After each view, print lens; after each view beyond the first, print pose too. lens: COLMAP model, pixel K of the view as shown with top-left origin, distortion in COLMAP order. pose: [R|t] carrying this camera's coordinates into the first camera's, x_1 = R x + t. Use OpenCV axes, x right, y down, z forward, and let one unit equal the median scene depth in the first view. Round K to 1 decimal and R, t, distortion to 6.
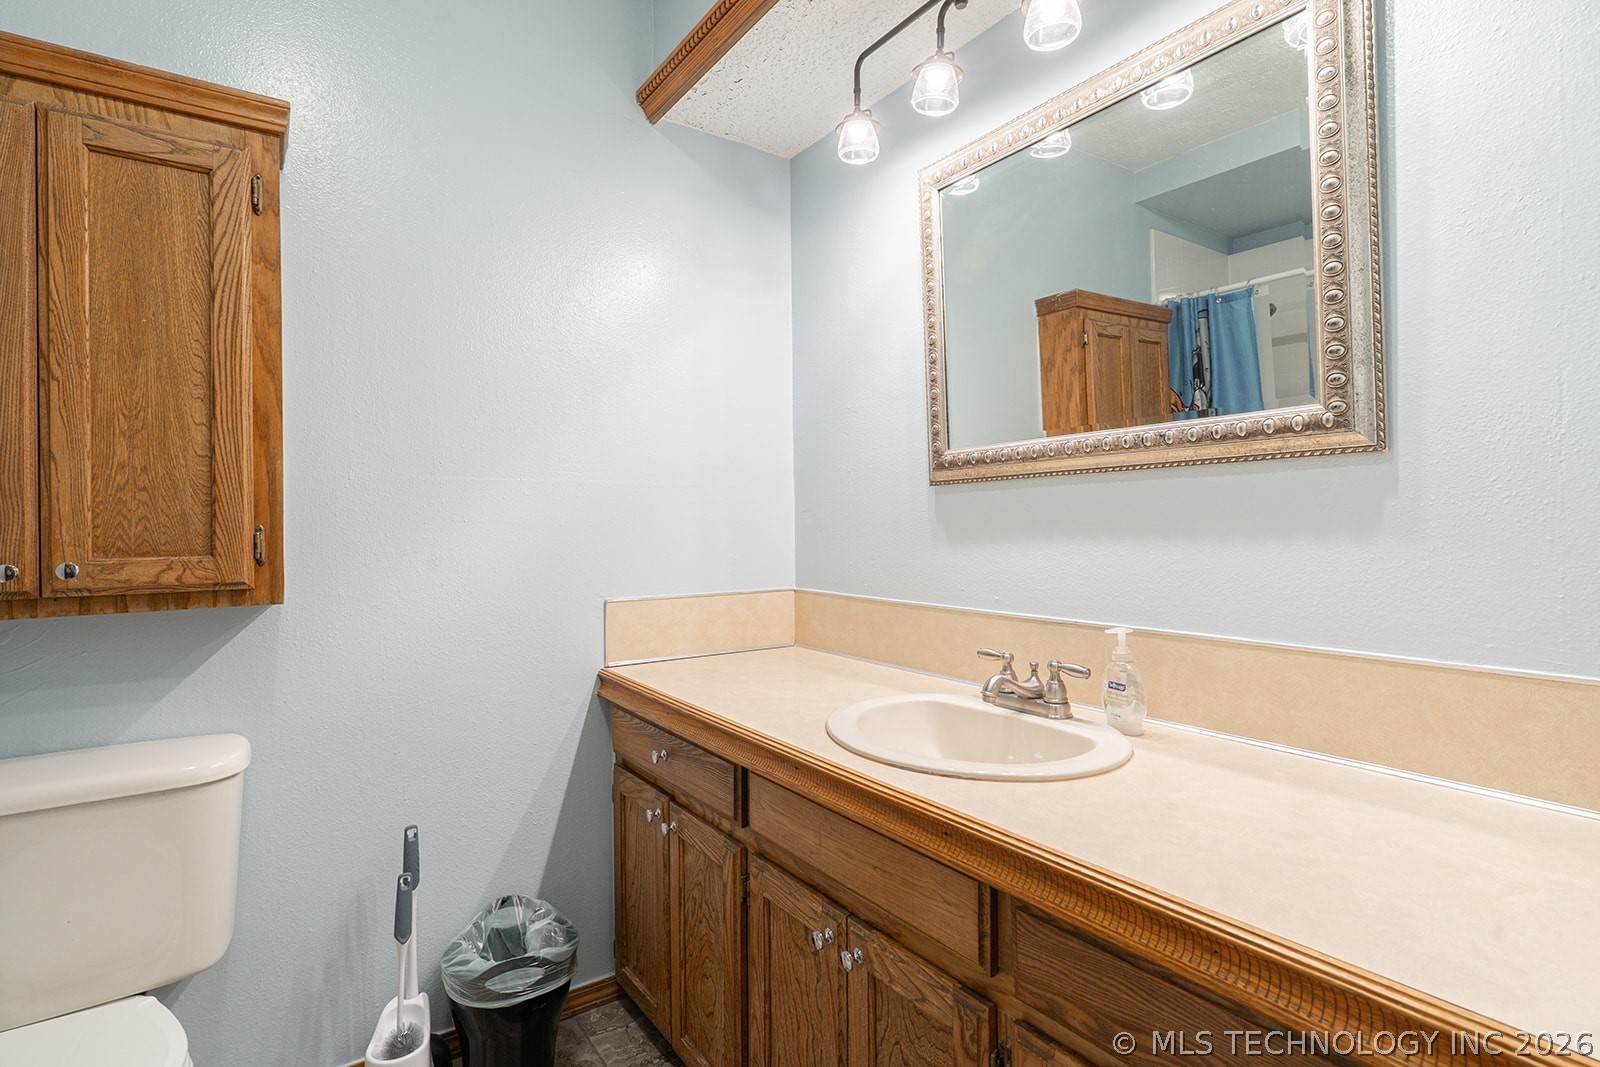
lens RADIAL K [[765.6, 0, 795.0], [0, 765.6, 526.5], [0, 0, 1]] dist [-0.001335, 0.000802]
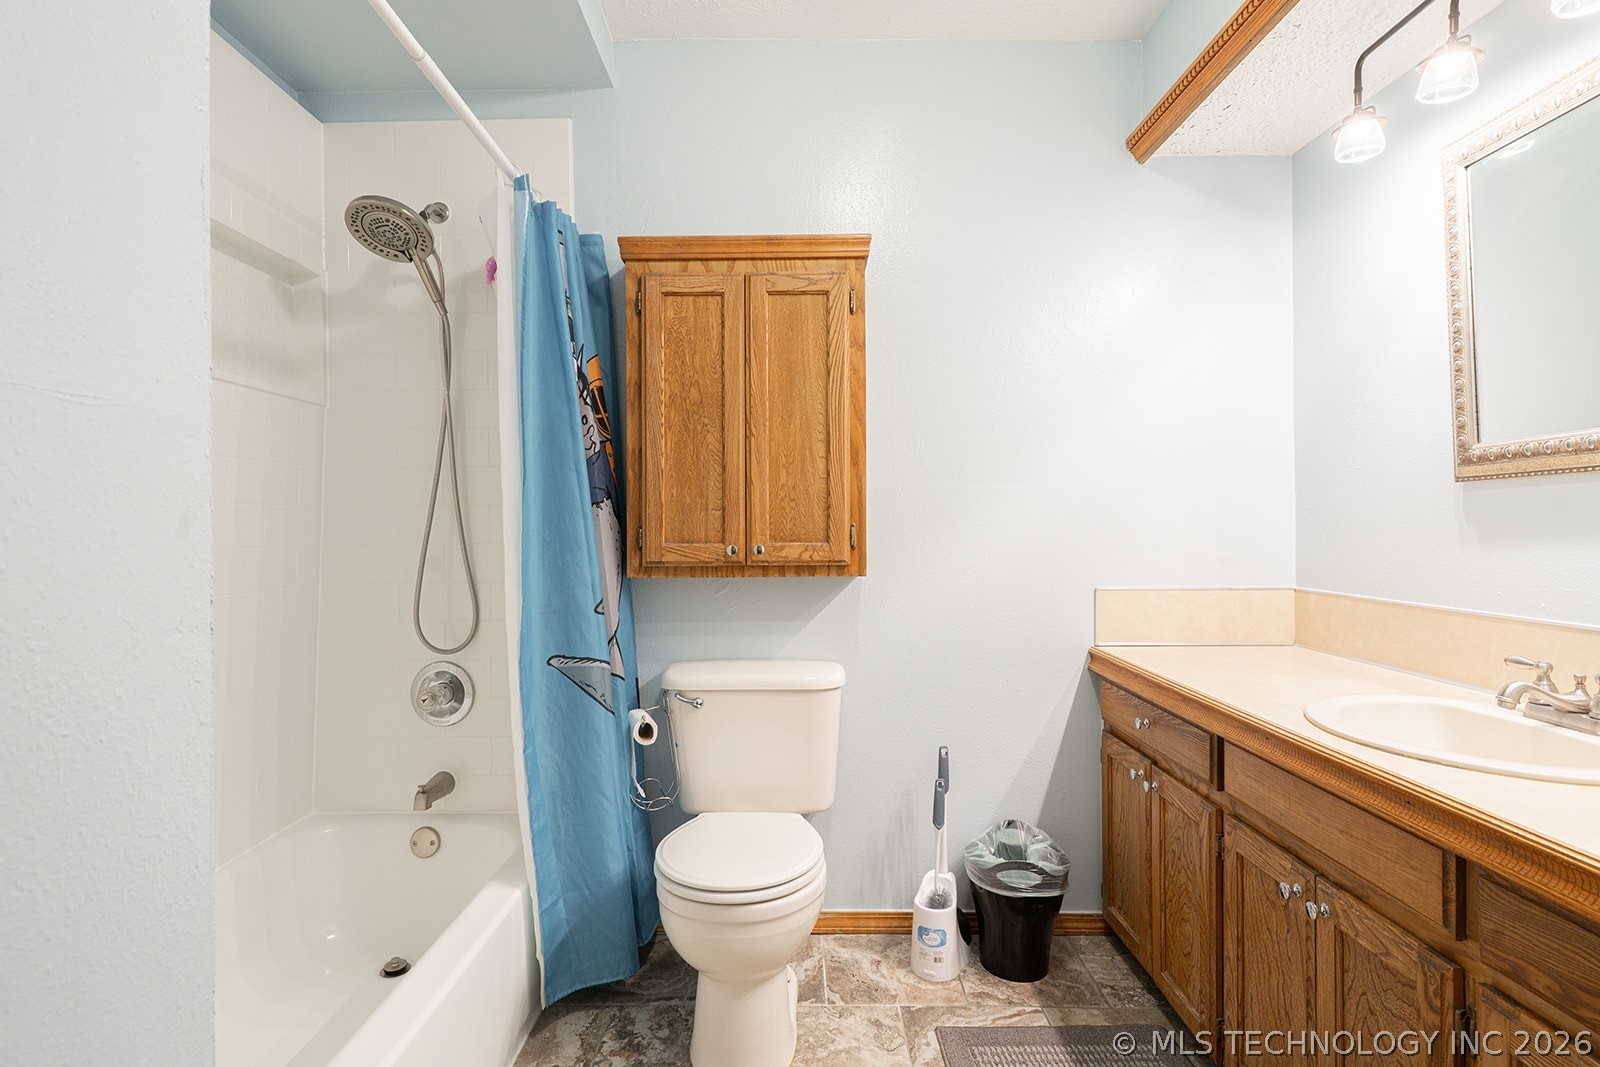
lens RADIAL K [[765.6, 0, 795.0], [0, 765.6, 526.5], [0, 0, 1]] dist [-0.001335, 0.000802]
pose [[0.810517, 0.004818, -0.585696, 0.083557], [-0.003903, 0.999988, 0.002826, 0.001989], [0.585702, -0.000004, 0.810526, -0.278087]]
